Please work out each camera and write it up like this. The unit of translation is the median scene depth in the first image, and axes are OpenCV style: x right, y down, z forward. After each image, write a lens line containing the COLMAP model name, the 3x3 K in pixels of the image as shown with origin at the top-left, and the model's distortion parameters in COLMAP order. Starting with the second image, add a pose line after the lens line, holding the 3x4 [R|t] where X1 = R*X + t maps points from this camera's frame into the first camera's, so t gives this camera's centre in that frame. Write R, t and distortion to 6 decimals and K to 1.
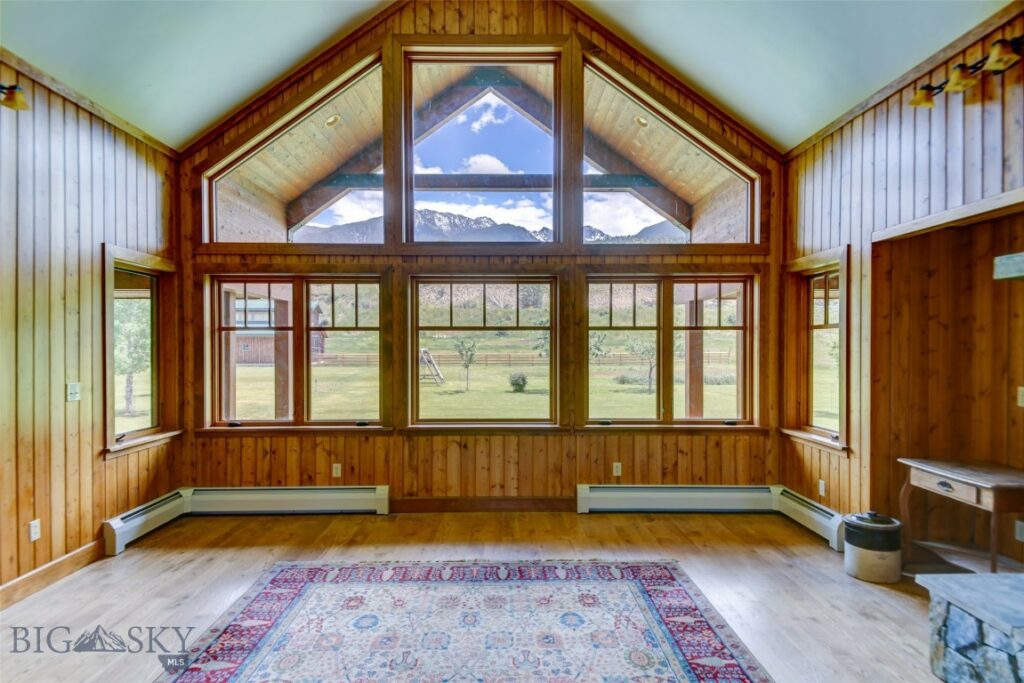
lens RADIAL K [[594.9, 0, 504.4], [0, 594.9, 350.6], [0, 0, 1]] dist [0.041184, -0.027170]
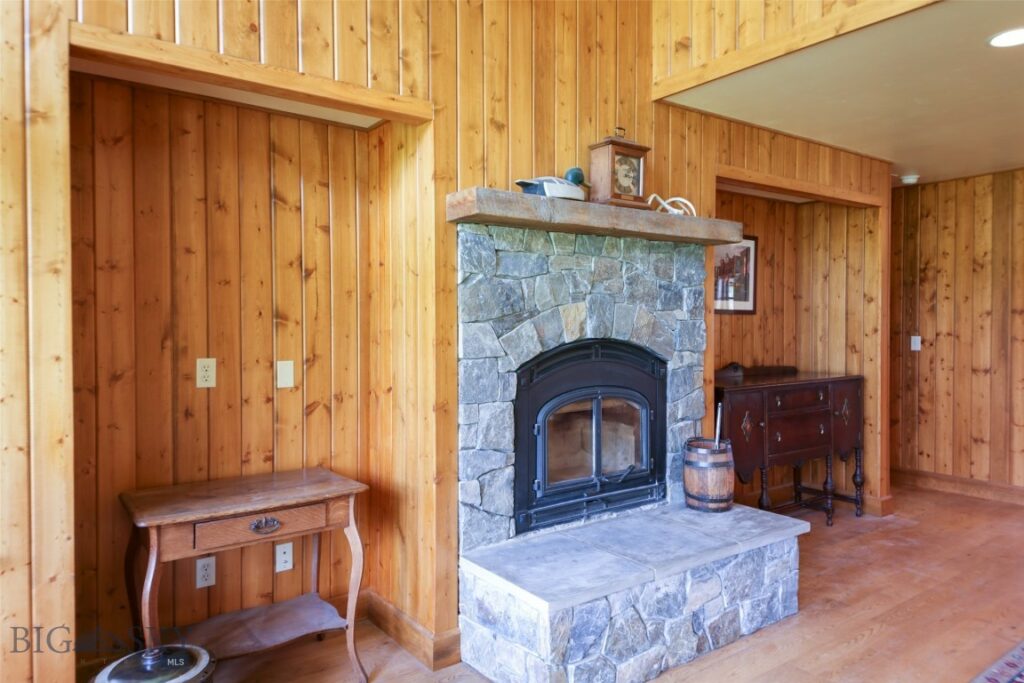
lens RADIAL K [[685.9, 0, 511.6], [0, 685.9, 336.8], [0, 0, 1]] dist [0.068703, -0.041930]
pose [[-0.598210, -0.016377, 0.801172, 0.020353], [0.008347, 0.999610, 0.026666, 0.012476], [-0.801296, 0.022640, -0.597840, 0.799742]]
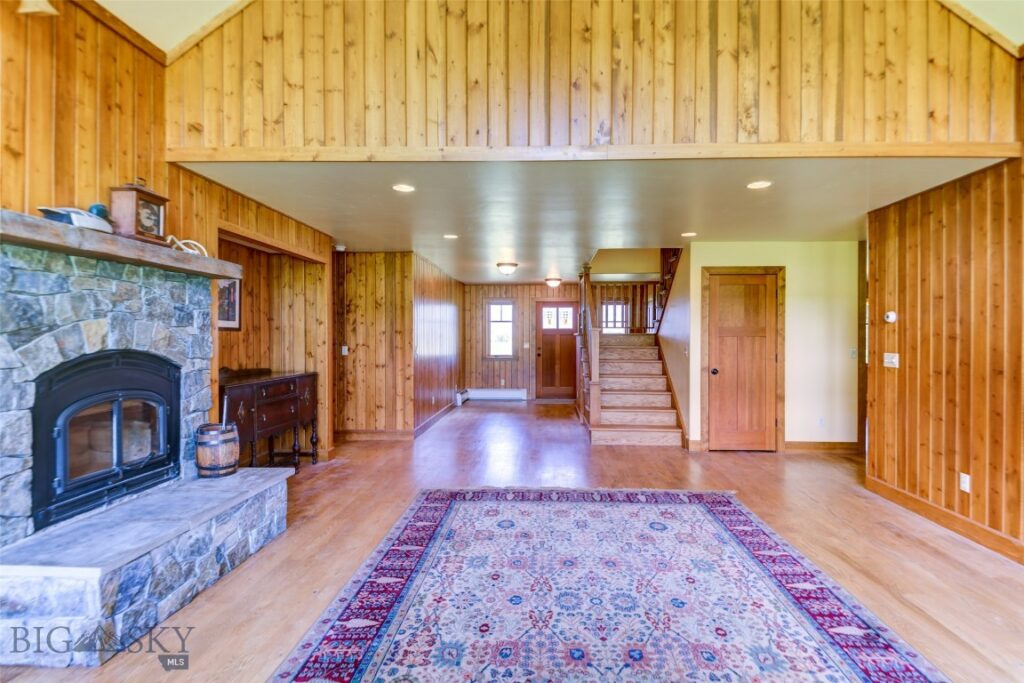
lens RADIAL K [[508.4, 0, 542.4], [0, 508.4, 339.3], [0, 0, 1]] dist [0.005783, -0.012106]
pose [[-0.999979, 0.001567, 0.006279, 0.014727], [0.001644, 0.999923, 0.012311, 0.014243], [-0.006259, 0.012321, -0.999905, 0.904693]]
